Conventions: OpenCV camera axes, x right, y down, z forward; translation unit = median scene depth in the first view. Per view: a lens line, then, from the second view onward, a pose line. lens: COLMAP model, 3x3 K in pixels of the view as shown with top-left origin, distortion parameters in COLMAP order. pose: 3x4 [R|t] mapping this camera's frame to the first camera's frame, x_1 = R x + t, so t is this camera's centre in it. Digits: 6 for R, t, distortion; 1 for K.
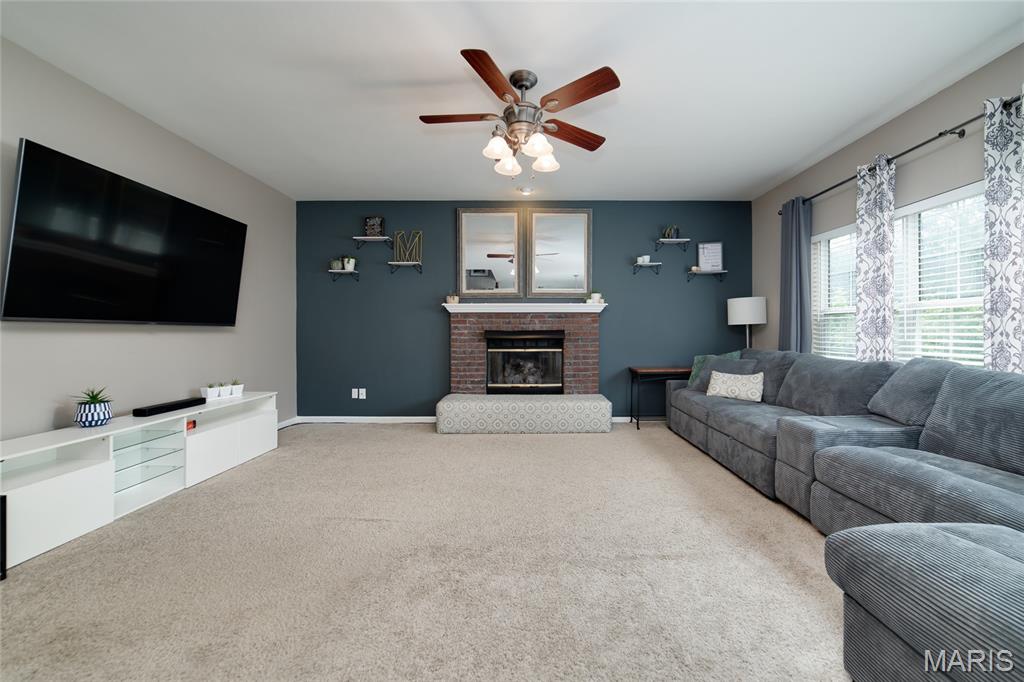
lens RADIAL K [[405.0, 0, 514.0], [0, 405.0, 331.3], [0, 0, 1]] dist [-0.010610, 0.002419]
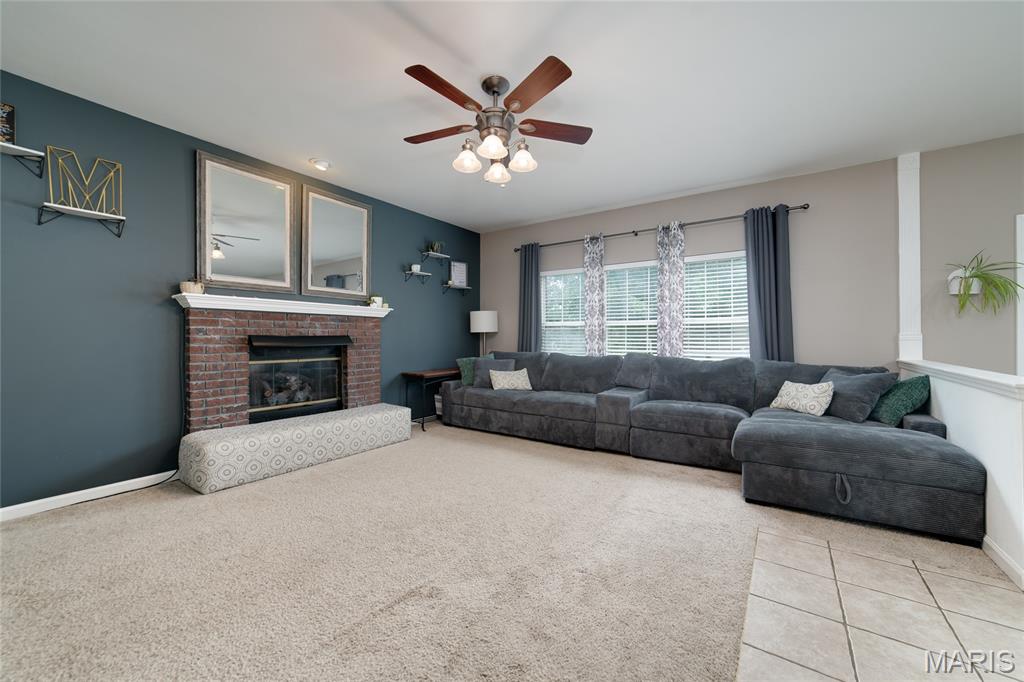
lens RADIAL K [[405.0, 0, 521.2], [0, 405.0, 339.0], [0, 0, 1]] dist [-0.010610, 0.002419]
pose [[0.553158, 0.000841, 0.833076, -0.399062], [-0.003635, 0.999992, 0.001404, 0.001689], [-0.833069, -0.003804, 0.553157, 0.201687]]
